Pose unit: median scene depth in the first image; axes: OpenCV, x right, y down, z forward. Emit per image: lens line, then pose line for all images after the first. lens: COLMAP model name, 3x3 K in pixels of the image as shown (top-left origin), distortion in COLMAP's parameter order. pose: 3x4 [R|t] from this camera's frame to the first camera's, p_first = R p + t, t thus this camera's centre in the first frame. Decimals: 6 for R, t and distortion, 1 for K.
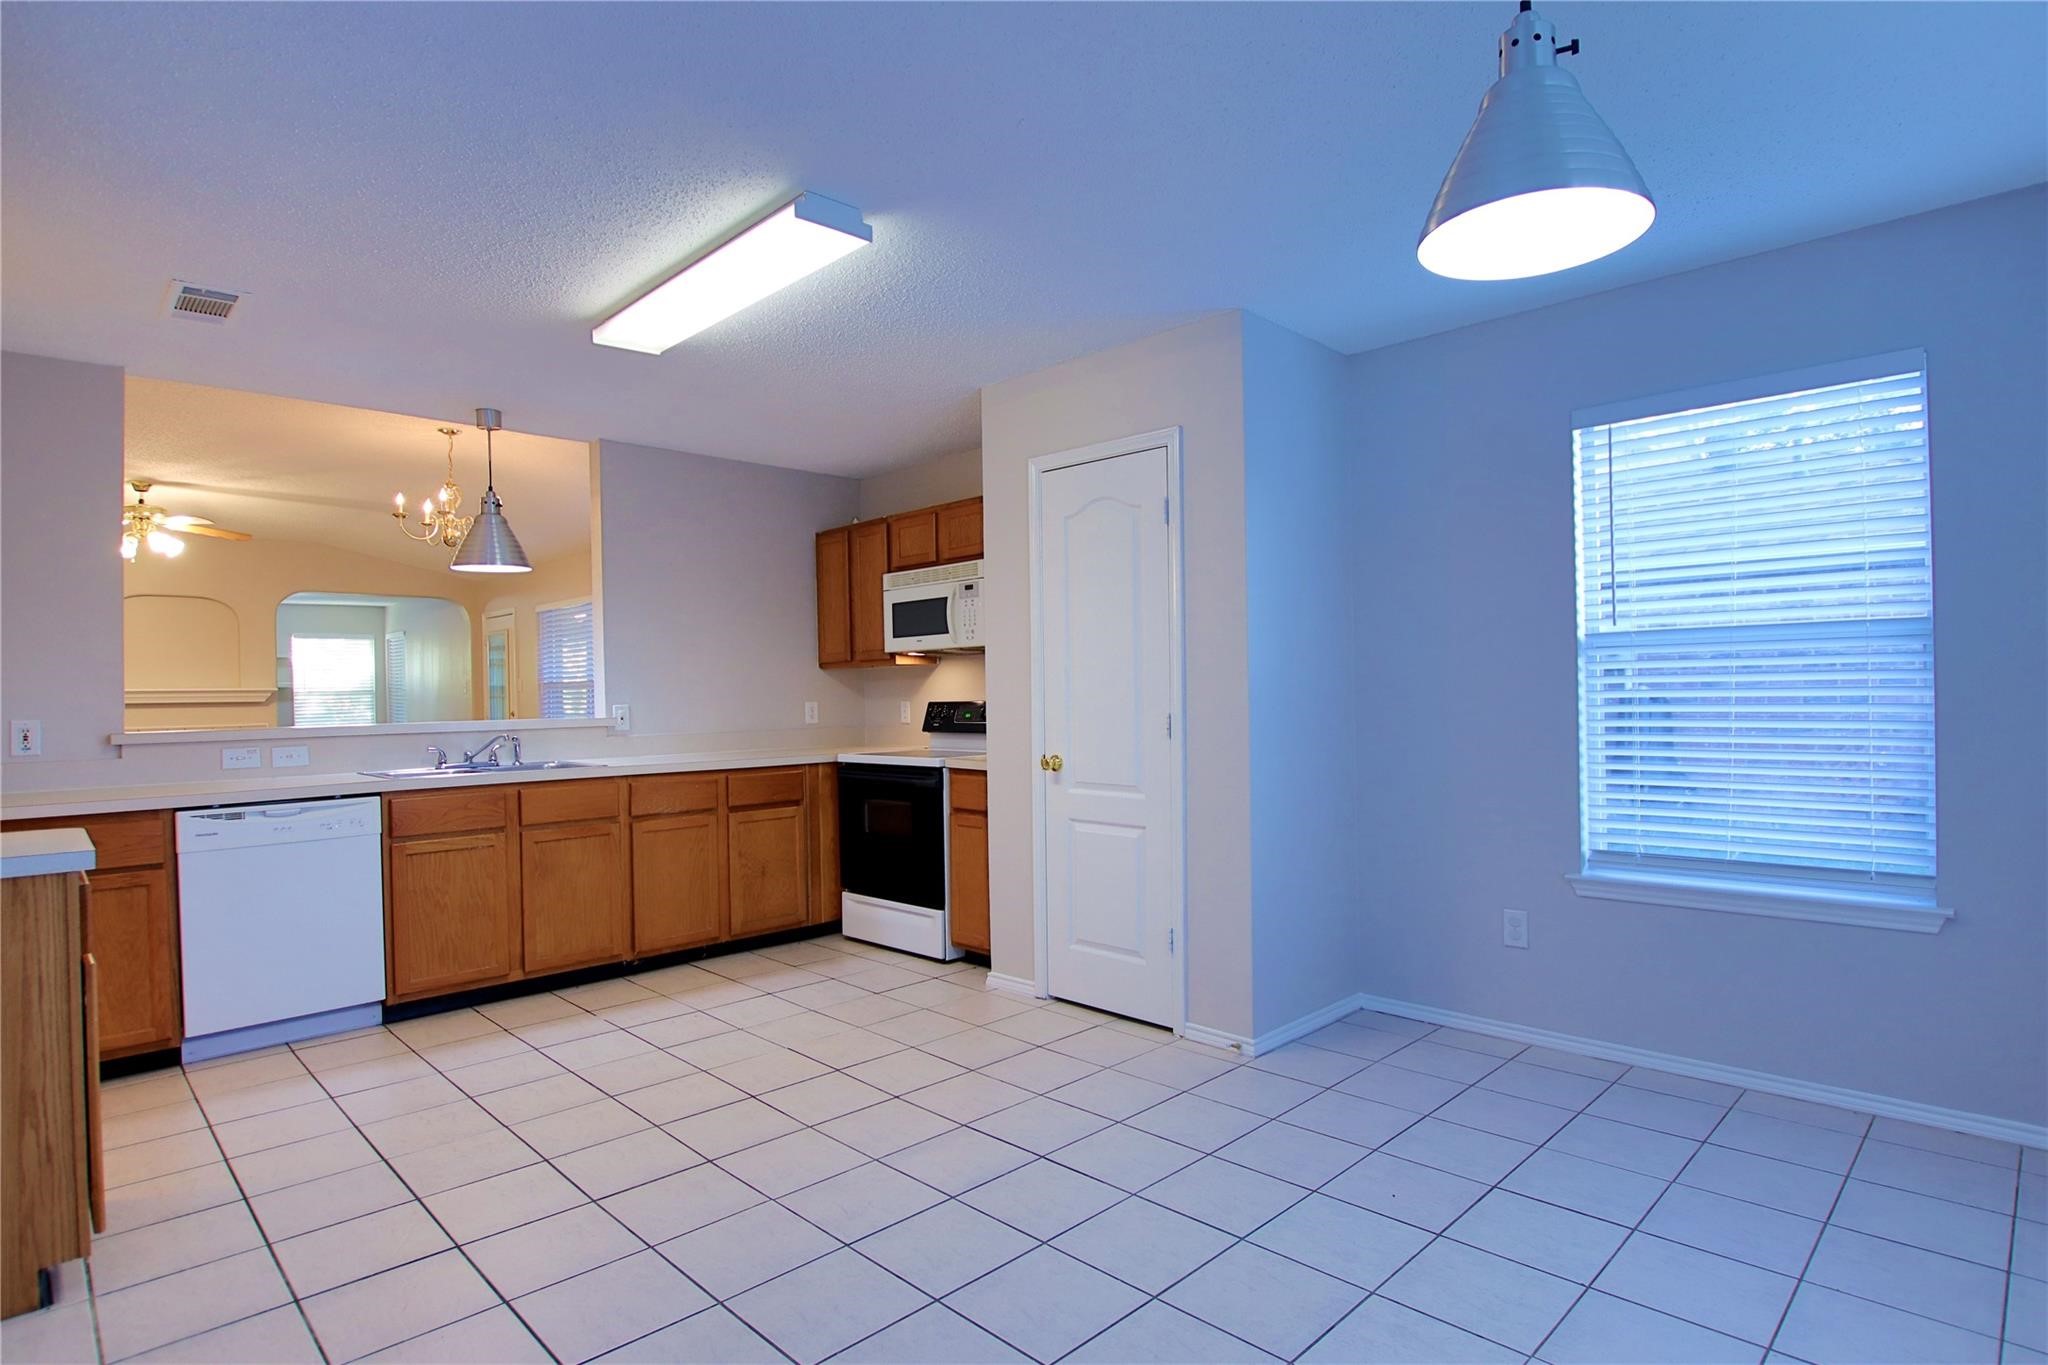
lens RADIAL K [[1046.6, 0, 994.4], [0, 1046.6, 691.4], [0, 0, 1]] dist [-0.027152, 0.003225]
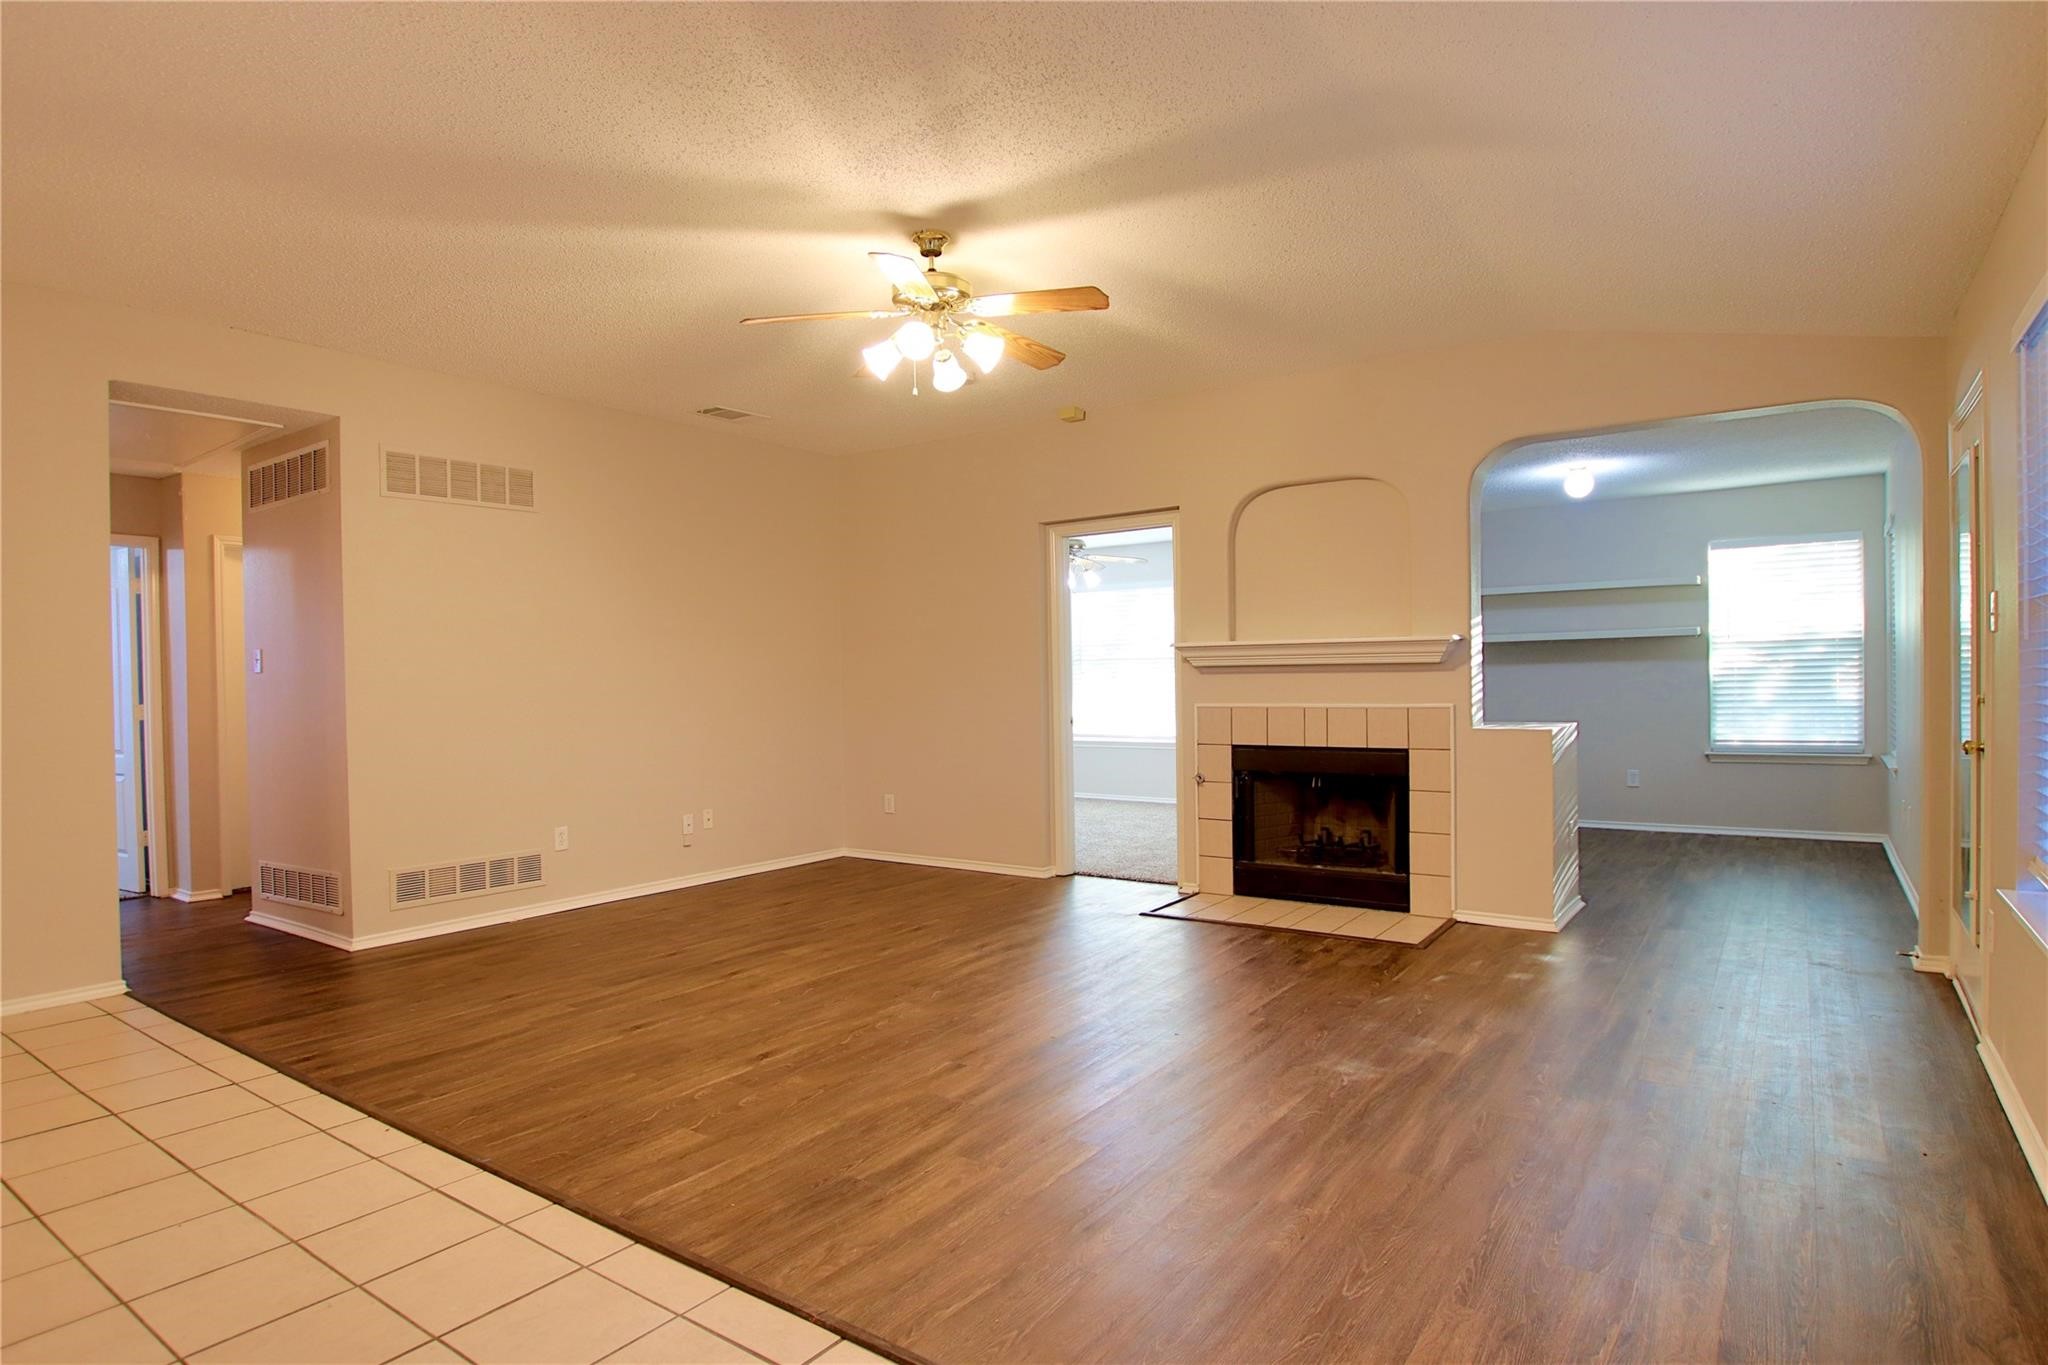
lens RADIAL K [[1103.6, 0, 1031.0], [0, 1103.6, 682.2], [0, 0, 1]] dist [-0.028179, 0.001753]
pose [[0.197491, 0.019451, -0.980112, -0.461716], [0.013678, 0.999651, 0.022595, 0.010922], [0.980209, -0.017868, 0.197156, 1.549759]]
